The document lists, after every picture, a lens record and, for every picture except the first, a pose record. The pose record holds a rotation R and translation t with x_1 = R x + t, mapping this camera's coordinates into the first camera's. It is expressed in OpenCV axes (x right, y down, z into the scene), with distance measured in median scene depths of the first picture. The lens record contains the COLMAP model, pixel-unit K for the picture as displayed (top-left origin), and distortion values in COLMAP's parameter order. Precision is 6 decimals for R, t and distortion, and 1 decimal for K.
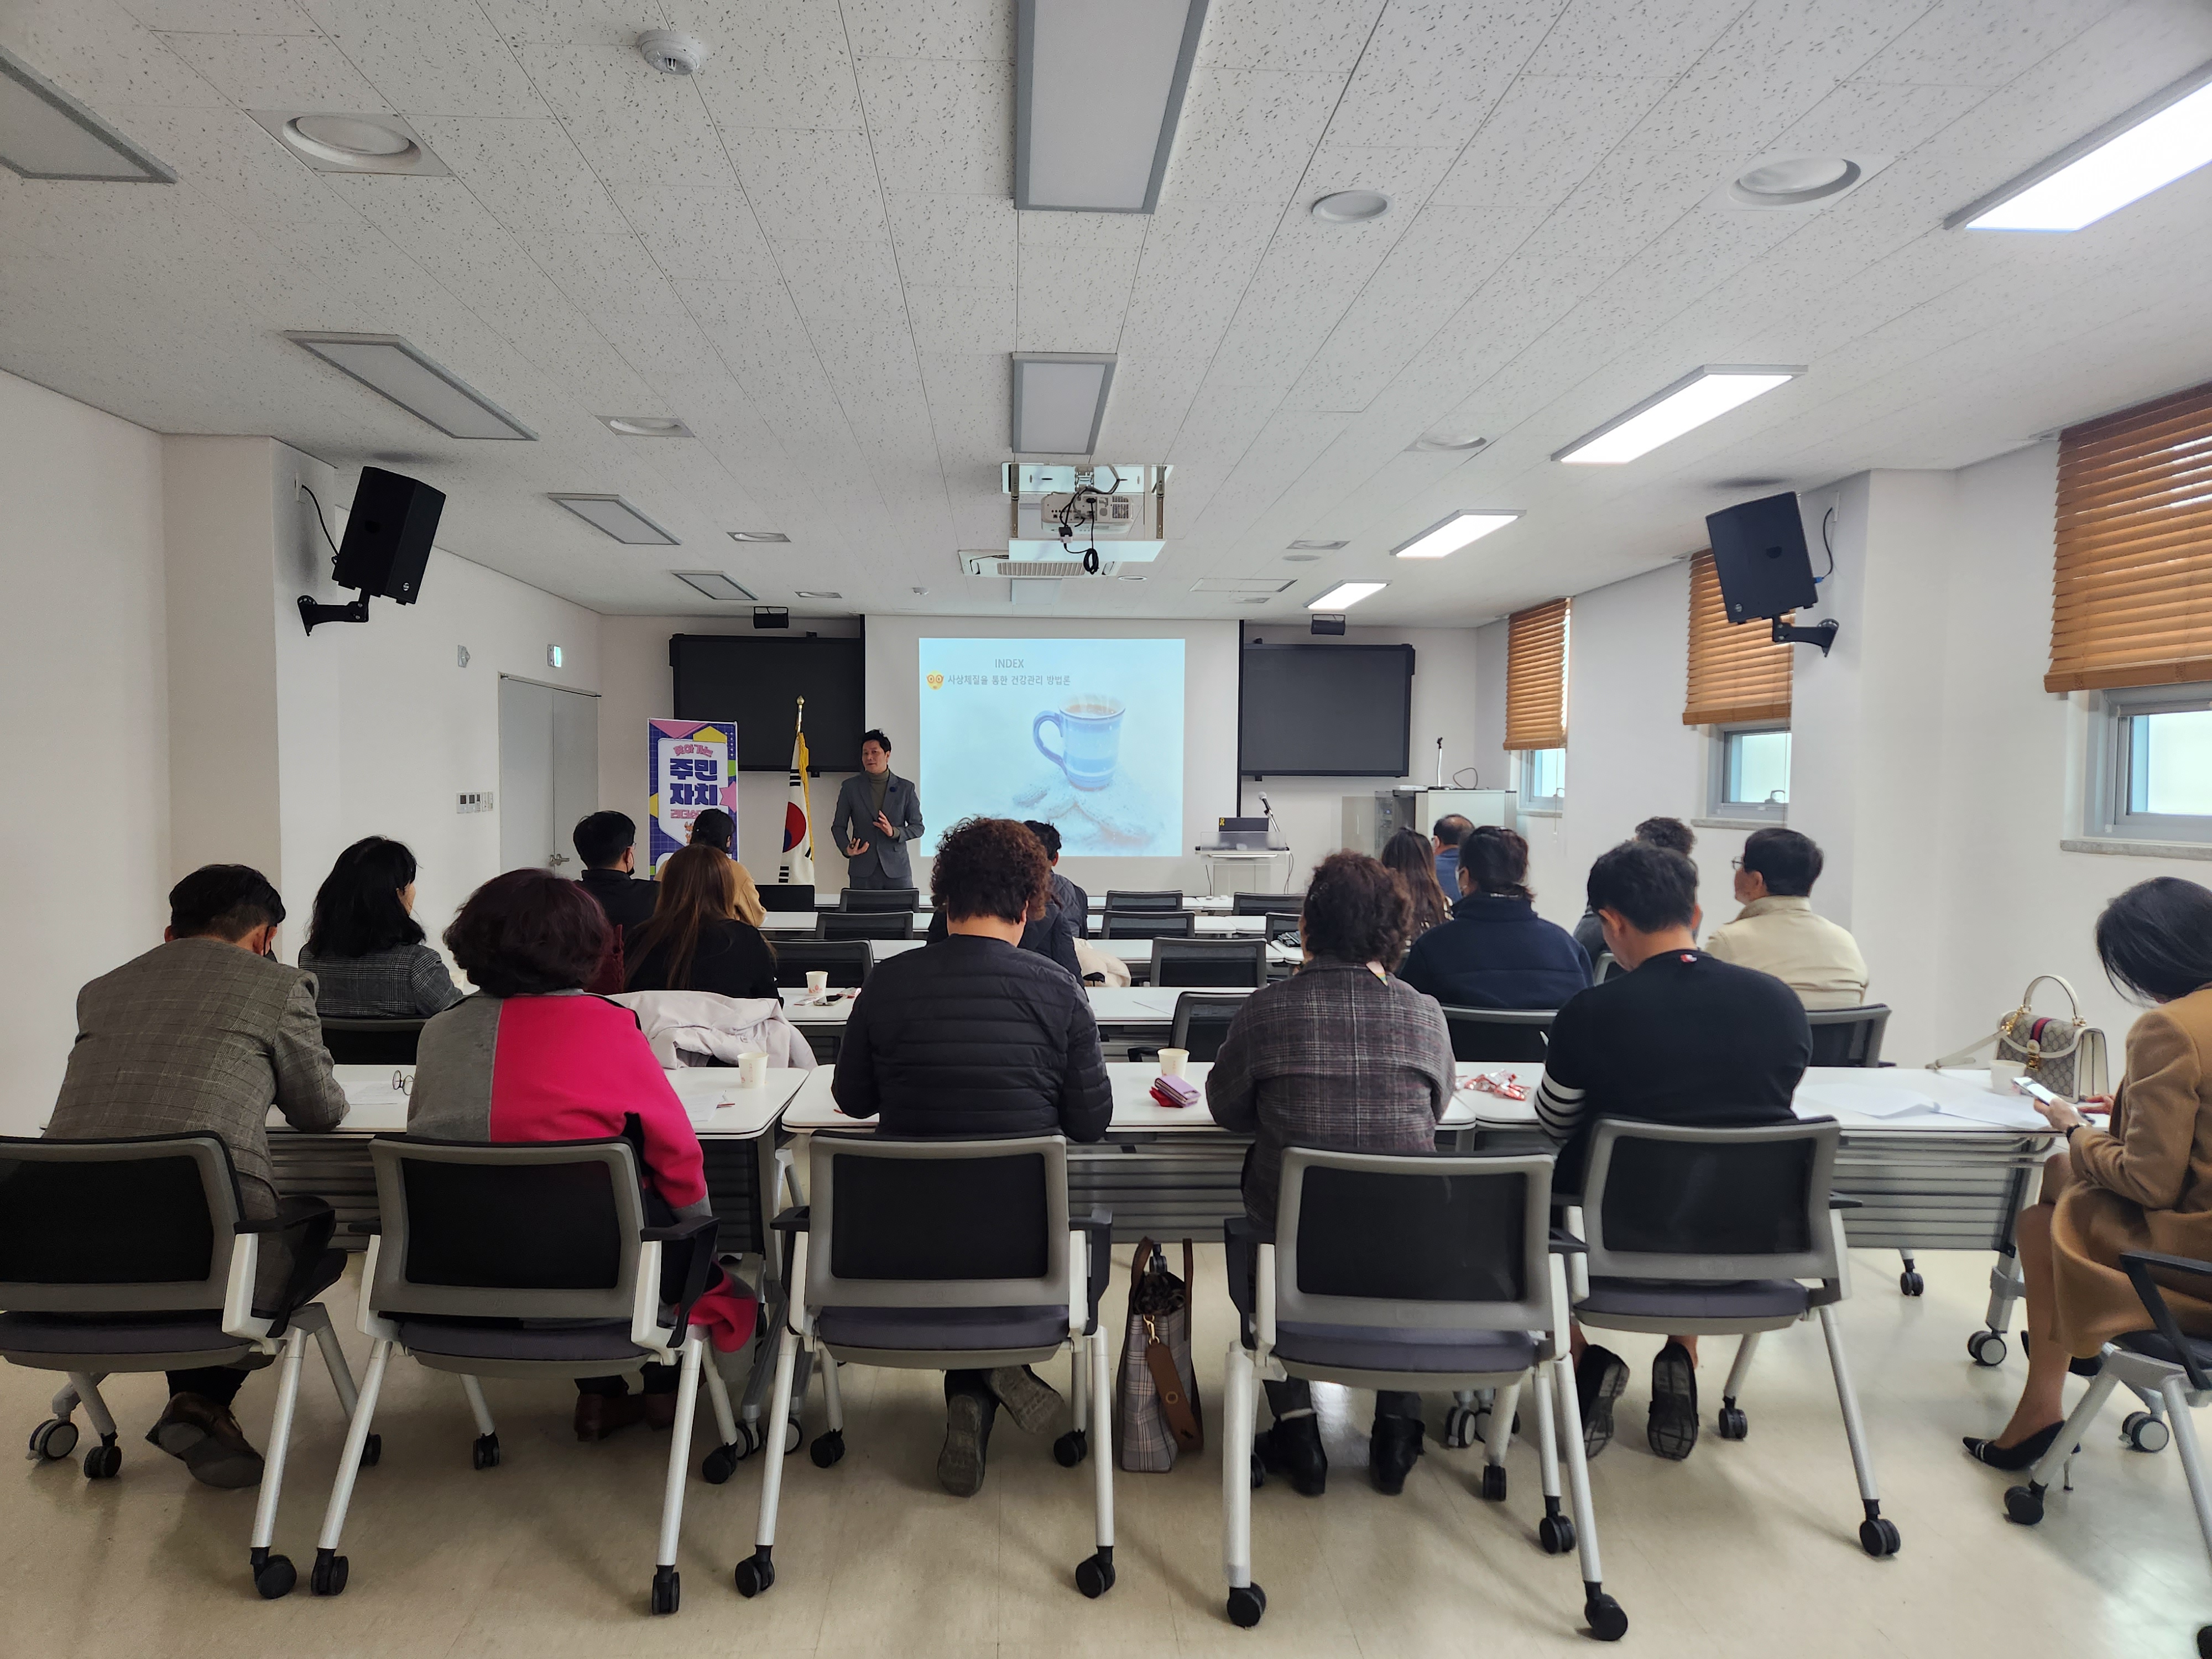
lens RADIAL K [[1476.5, 0, 1088.4], [0, 1476.5, 846.7], [0, 0, 1]] dist [0.067005, -0.040233]
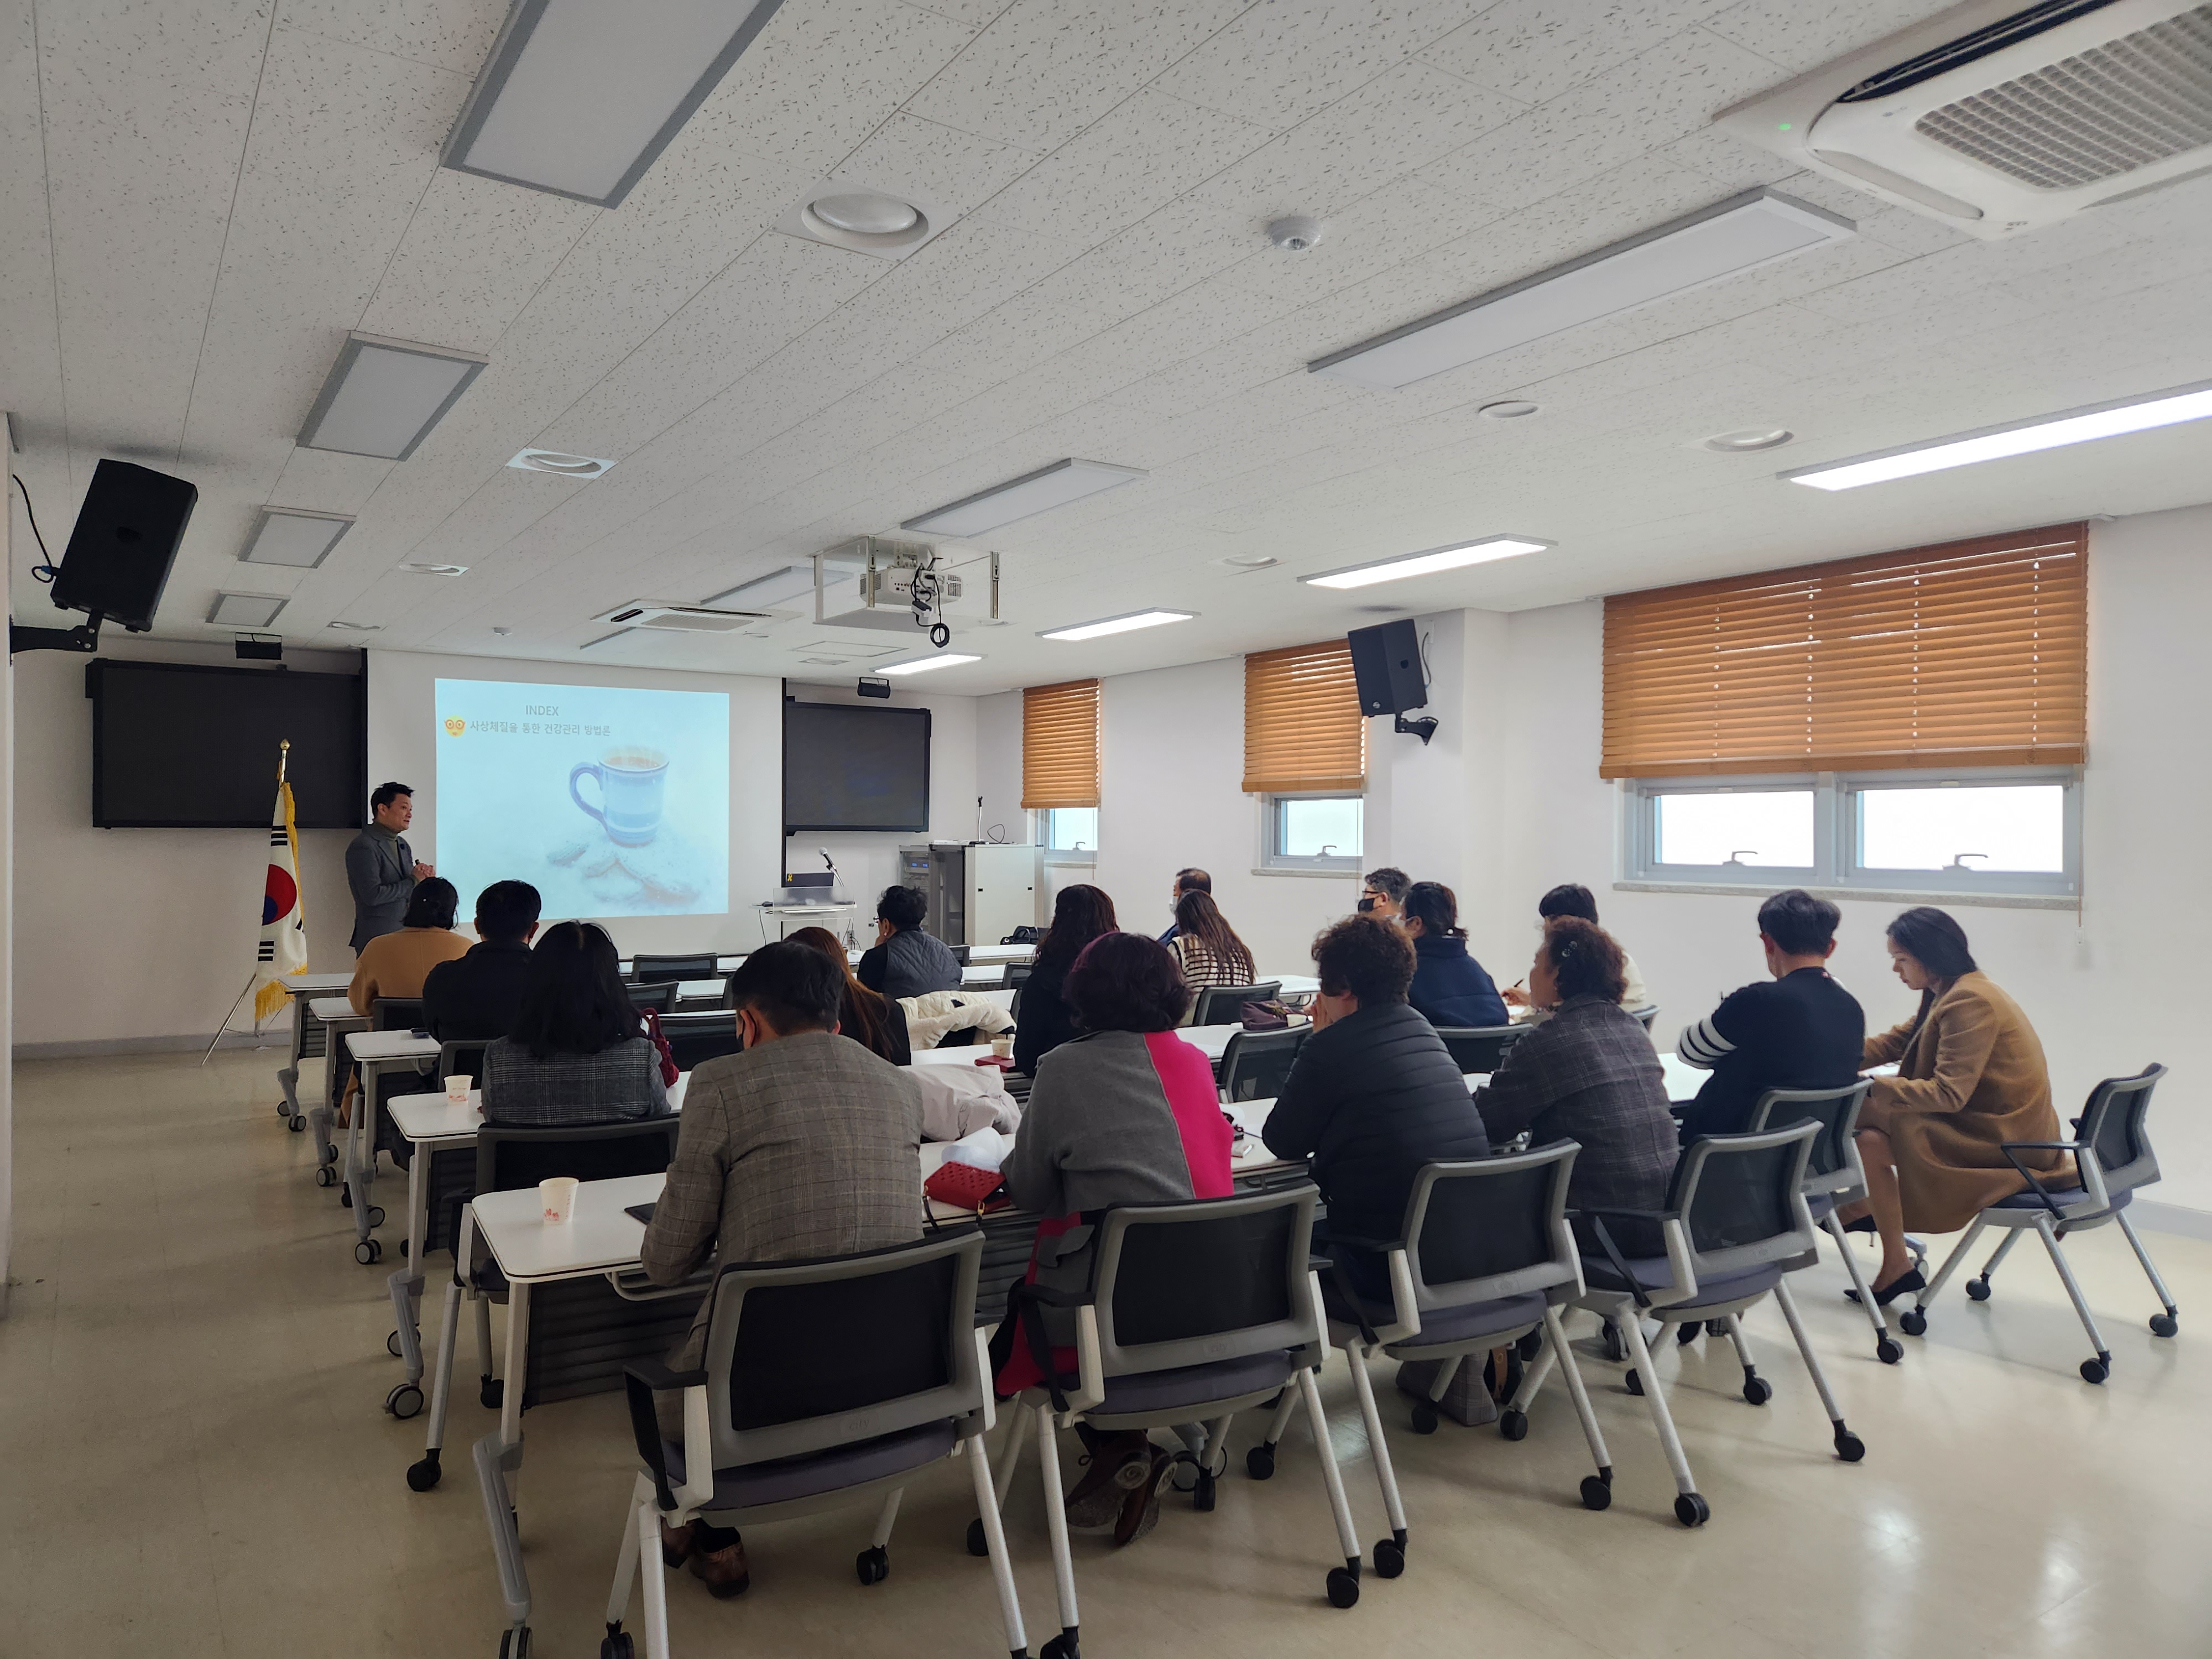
lens RADIAL K [[1476.5, 0, 1091.1], [0, 1476.5, 837.5], [0, 0, 1]] dist [0.067005, -0.040233]
pose [[0.855190, -0.005633, 0.518284, -0.446983], [0.024736, 0.999245, -0.029956, -0.015115], [-0.517724, 0.038439, 0.854684, 0.051059]]
